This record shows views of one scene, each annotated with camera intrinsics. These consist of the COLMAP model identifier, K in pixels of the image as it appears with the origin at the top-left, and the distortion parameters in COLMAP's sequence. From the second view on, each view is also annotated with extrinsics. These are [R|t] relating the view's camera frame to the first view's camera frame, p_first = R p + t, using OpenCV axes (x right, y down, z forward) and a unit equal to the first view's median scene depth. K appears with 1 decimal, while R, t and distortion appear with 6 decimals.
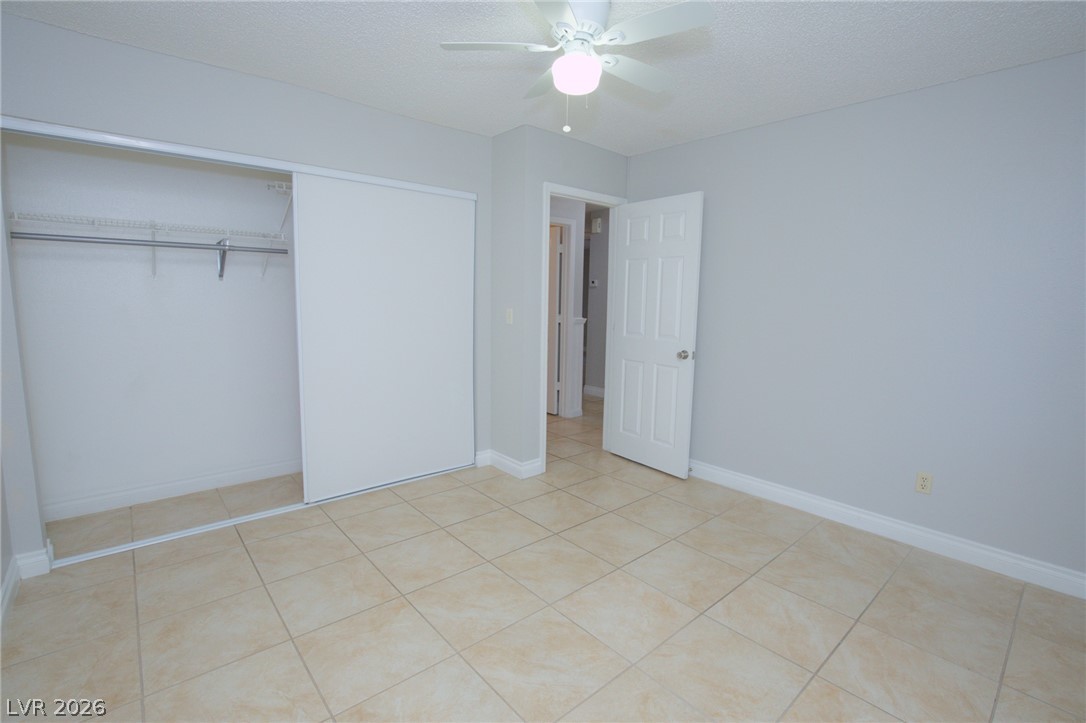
lens RADIAL K [[491.5, 0, 543.0], [0, 491.5, 361.5], [0, 0, 1]] dist [-0.046302, 0.010413]
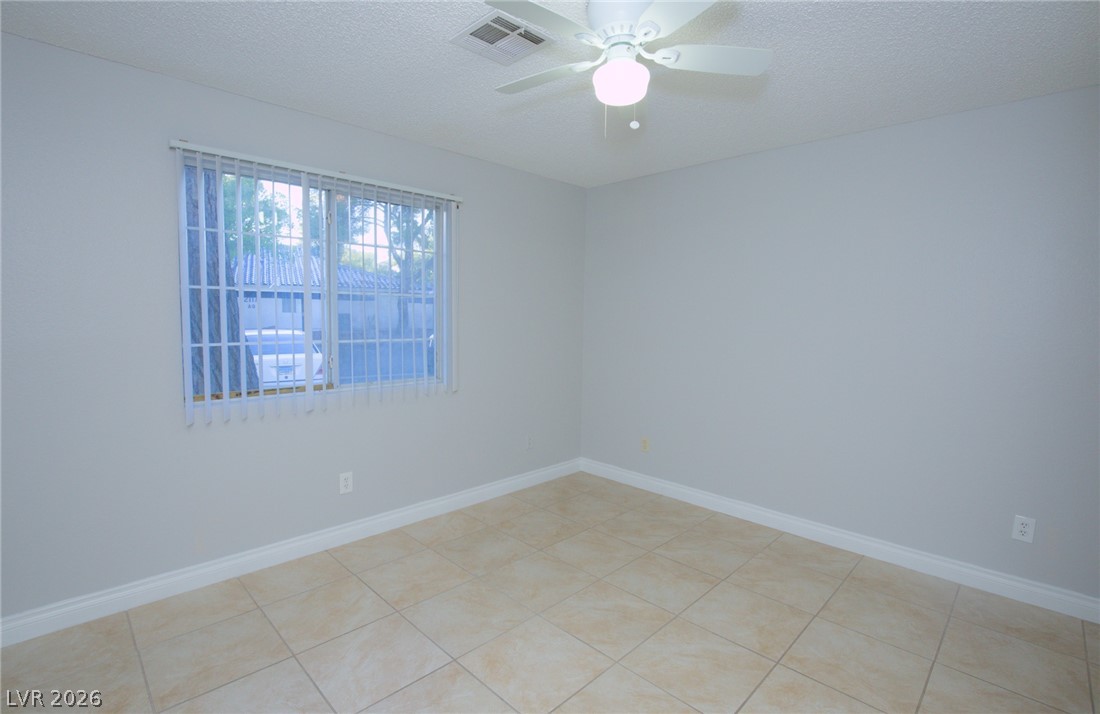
lens RADIAL K [[508.5, 0, 551.8], [0, 508.5, 355.1], [0, 0, 1]] dist [-0.040049, 0.008928]
pose [[-0.996487, -0.028751, -0.078658, 0.246267], [-0.044458, 0.977562, 0.205905, -0.282278], [0.070973, 0.208678, -0.975406, 1.936413]]
